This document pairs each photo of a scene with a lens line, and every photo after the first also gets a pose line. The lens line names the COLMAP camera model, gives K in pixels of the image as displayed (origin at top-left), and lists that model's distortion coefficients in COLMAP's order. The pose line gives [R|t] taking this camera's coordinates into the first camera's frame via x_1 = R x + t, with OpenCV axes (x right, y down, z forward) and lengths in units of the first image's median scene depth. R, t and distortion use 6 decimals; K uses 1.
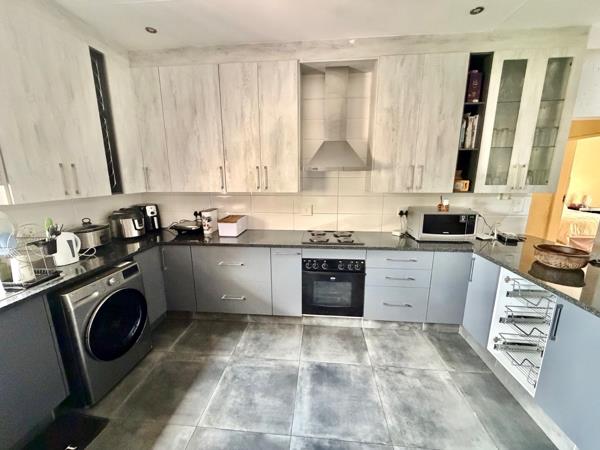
lens RADIAL K [[239.6, 0, 299.4], [0, 239.6, 223.7], [0, 0, 1]] dist [0.000348, 0.000203]
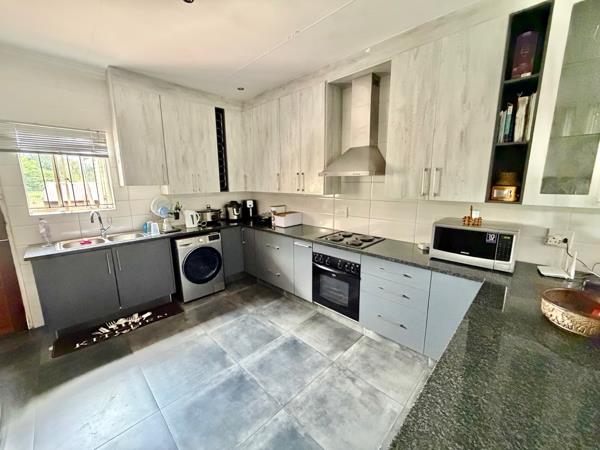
lens RADIAL K [[239.6, 0, 298.6], [0, 239.6, 223.9], [0, 0, 1]] dist [0.000348, 0.000203]
pose [[0.770754, 0.112324, -0.627153, 0.680719], [-0.121711, 0.992167, 0.028120, -0.012251], [0.625400, 0.054658, 0.778388, 0.049434]]
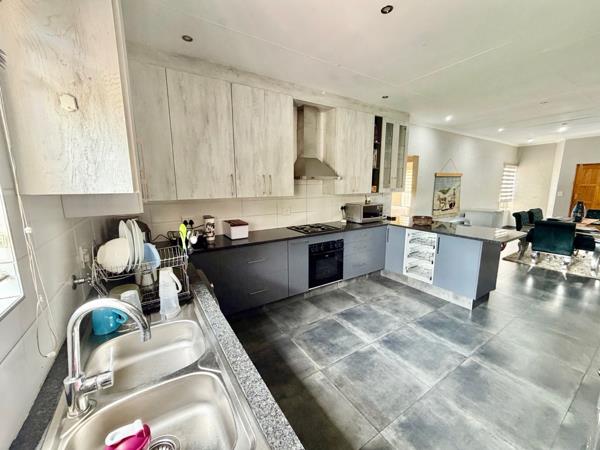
lens RADIAL K [[239.6, 0, 298.6], [0, 239.6, 224.1], [0, 0, 1]] dist [0.000348, 0.000203]
pose [[0.788100, -0.102167, 0.607009, -0.834326], [0.125422, 0.992095, 0.004142, 0.018885], [-0.602634, 0.072868, 0.794684, -0.023599]]
